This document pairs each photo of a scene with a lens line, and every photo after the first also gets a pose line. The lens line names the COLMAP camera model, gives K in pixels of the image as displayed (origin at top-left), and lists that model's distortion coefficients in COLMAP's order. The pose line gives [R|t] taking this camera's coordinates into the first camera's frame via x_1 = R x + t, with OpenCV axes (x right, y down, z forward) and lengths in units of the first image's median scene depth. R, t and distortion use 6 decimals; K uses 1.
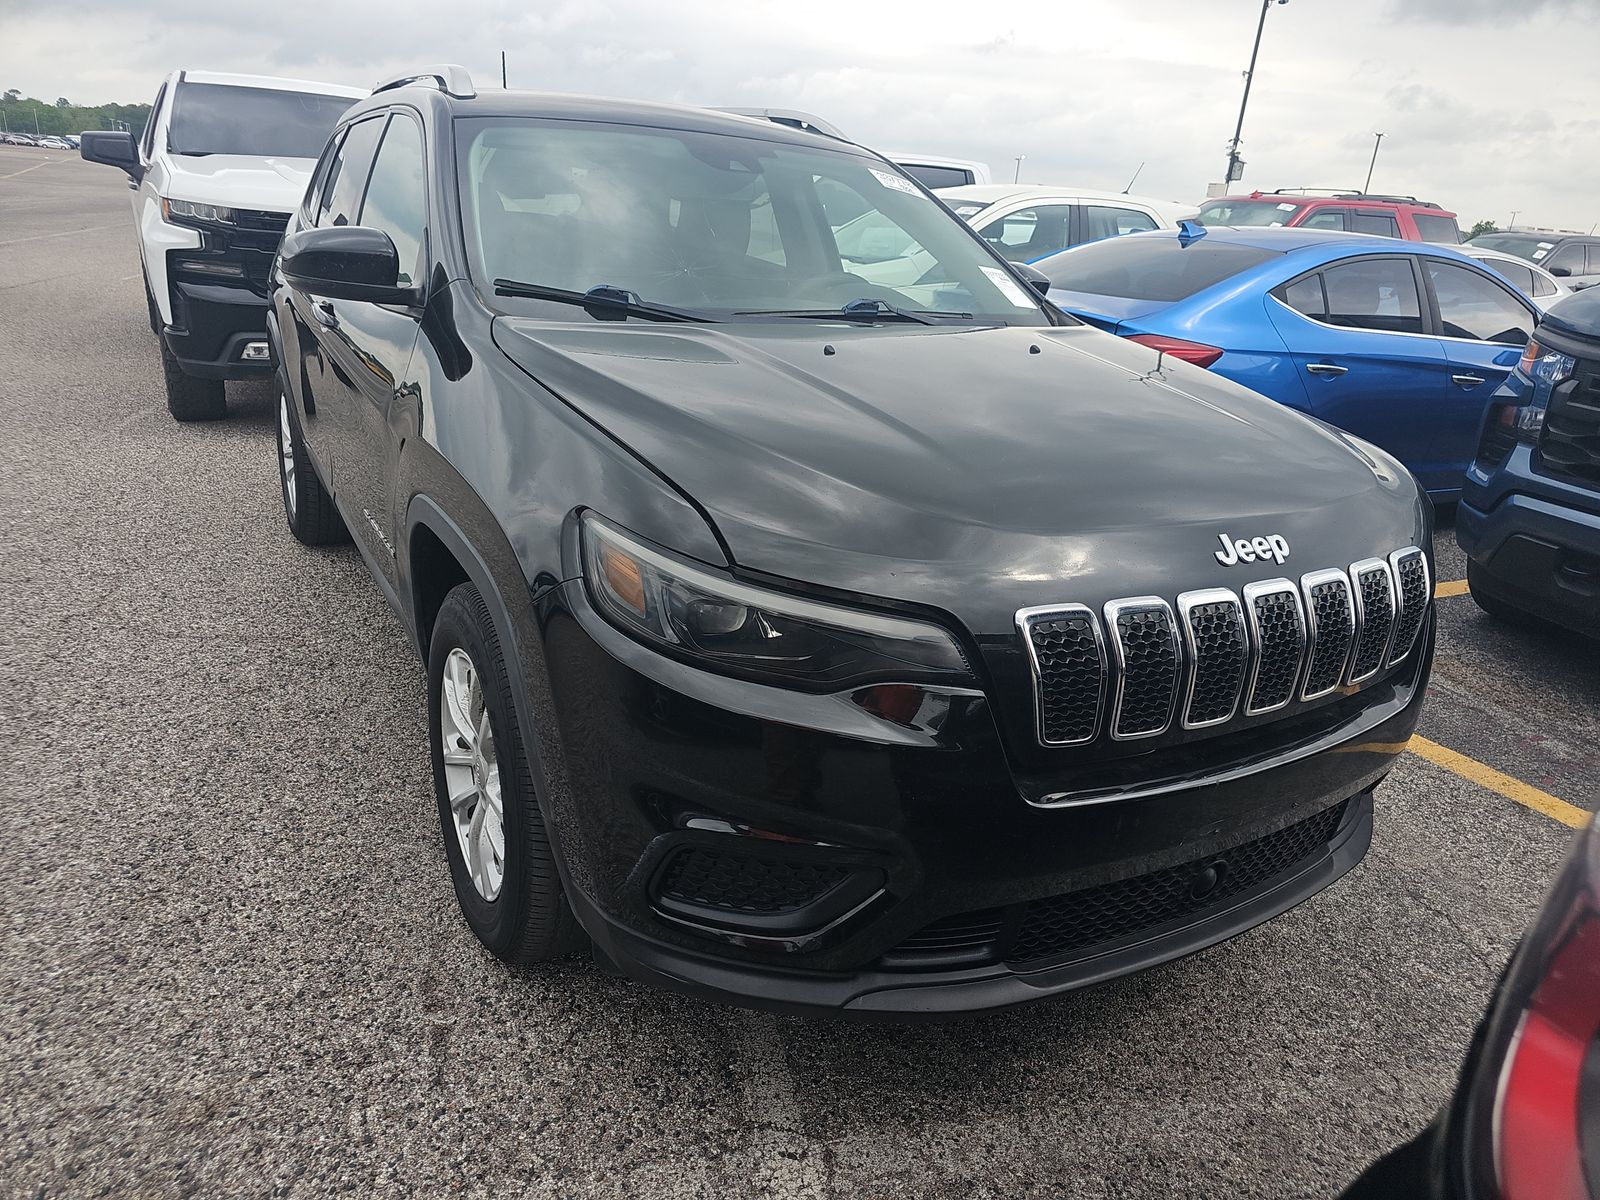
lens RADIAL K [[1073.3, 0, 803.3], [0, 1073.3, 675.6], [0, 0, 1]] dist [0.050967, -0.039633]
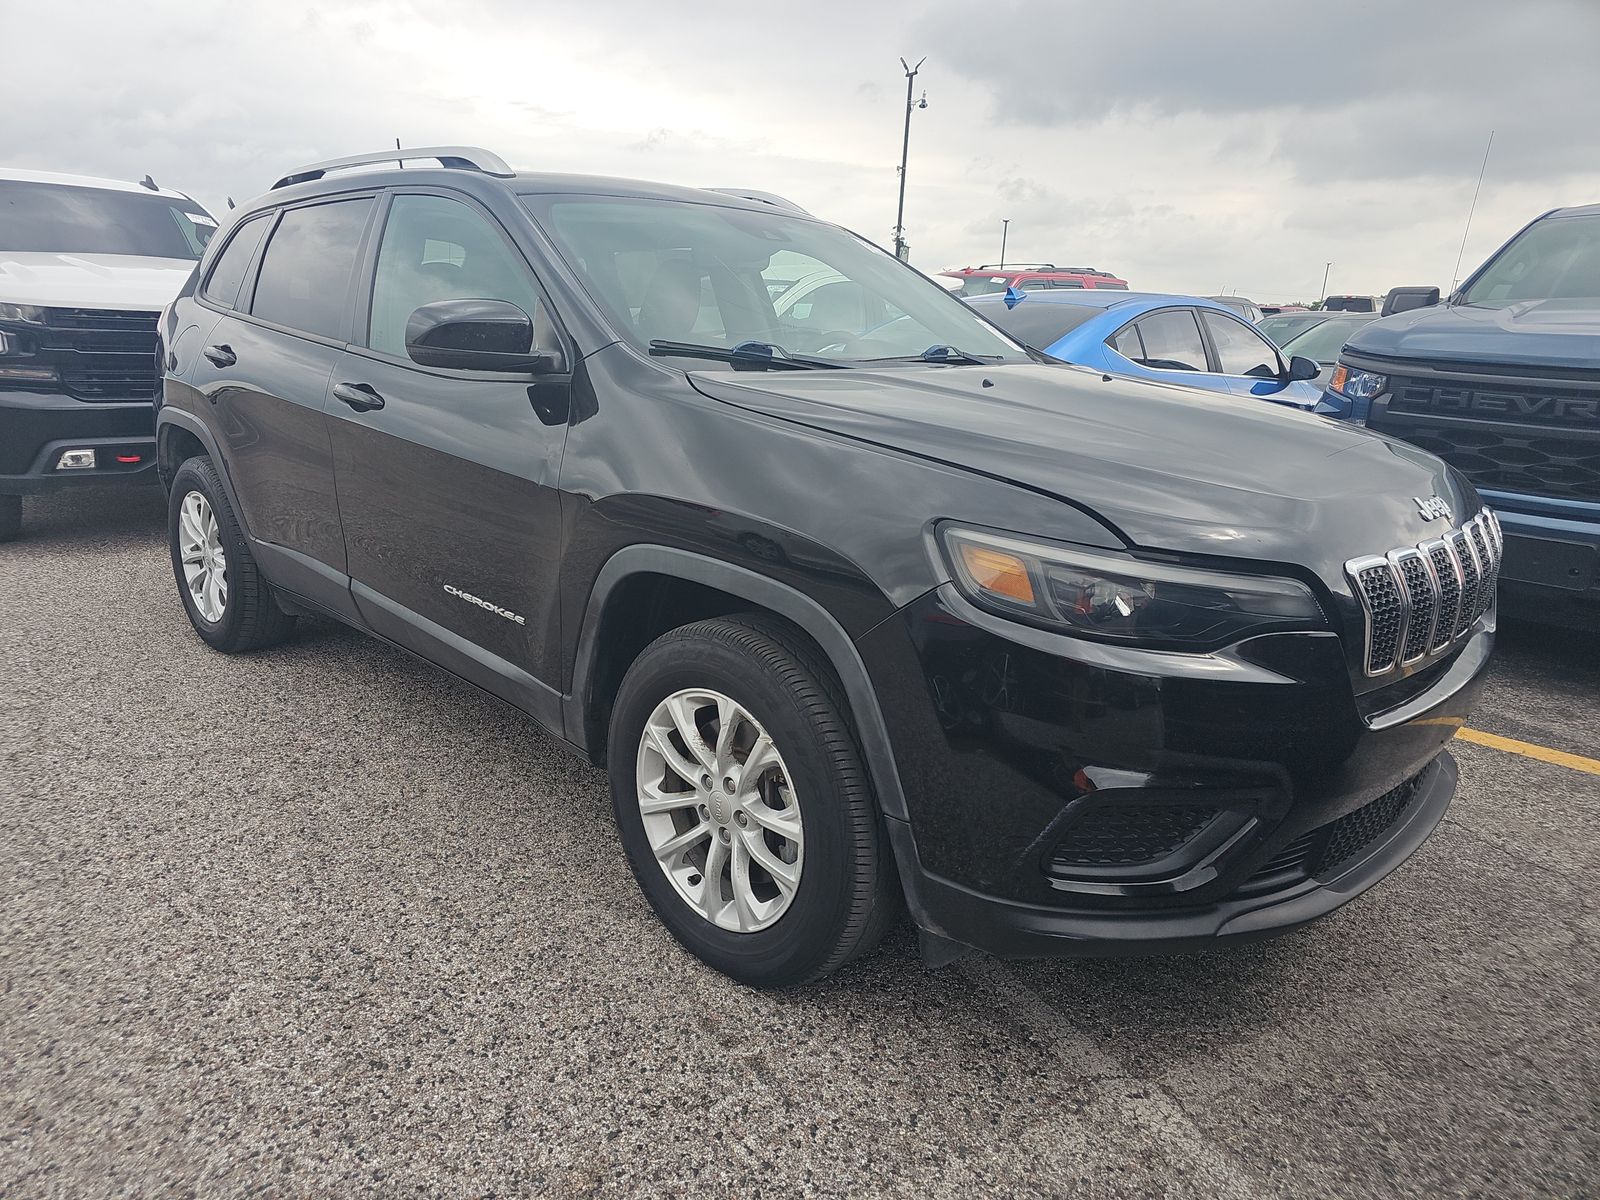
lens RADIAL K [[1073.3, 0, 803.3], [0, 1073.3, 675.6], [0, 0, 1]] dist [0.050967, -0.039633]
pose [[0.963023, -0.121265, 0.240587, -0.462009], [0.137698, 0.989074, -0.052646, 0.030129], [-0.231574, 0.083827, 0.969199, -0.013665]]
